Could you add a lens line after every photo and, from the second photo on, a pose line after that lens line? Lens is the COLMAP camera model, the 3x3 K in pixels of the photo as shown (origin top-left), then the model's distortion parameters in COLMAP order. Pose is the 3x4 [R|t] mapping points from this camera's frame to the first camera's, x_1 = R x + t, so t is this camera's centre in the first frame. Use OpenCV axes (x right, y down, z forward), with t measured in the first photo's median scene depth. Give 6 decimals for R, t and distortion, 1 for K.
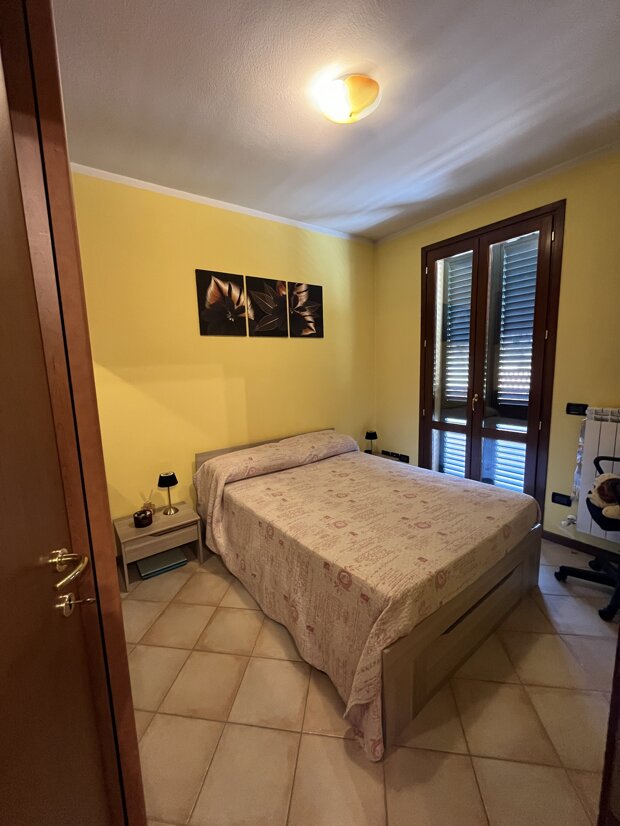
lens RADIAL K [[330.9, 0, 308.7], [0, 330.9, 408.5], [0, 0, 1]] dist [-0.002718, -0.000057]
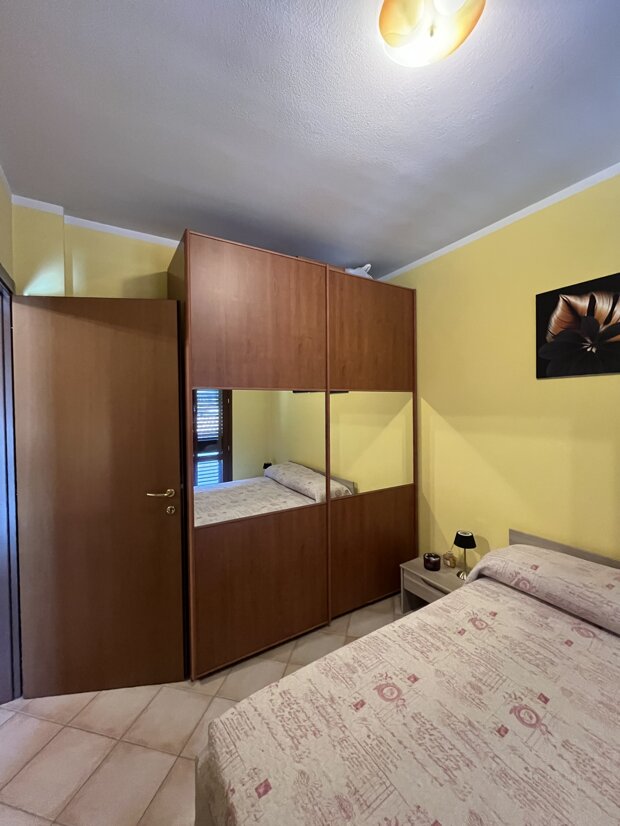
lens RADIAL K [[330.9, 0, 308.7], [0, 330.9, 408.9], [0, 0, 1]] dist [-0.002718, -0.000057]
pose [[-0.078831, 0.040345, -0.996071, 0.503047], [-0.118251, 0.991748, 0.049528, -0.138404], [0.989850, 0.121691, -0.073410, 0.587848]]
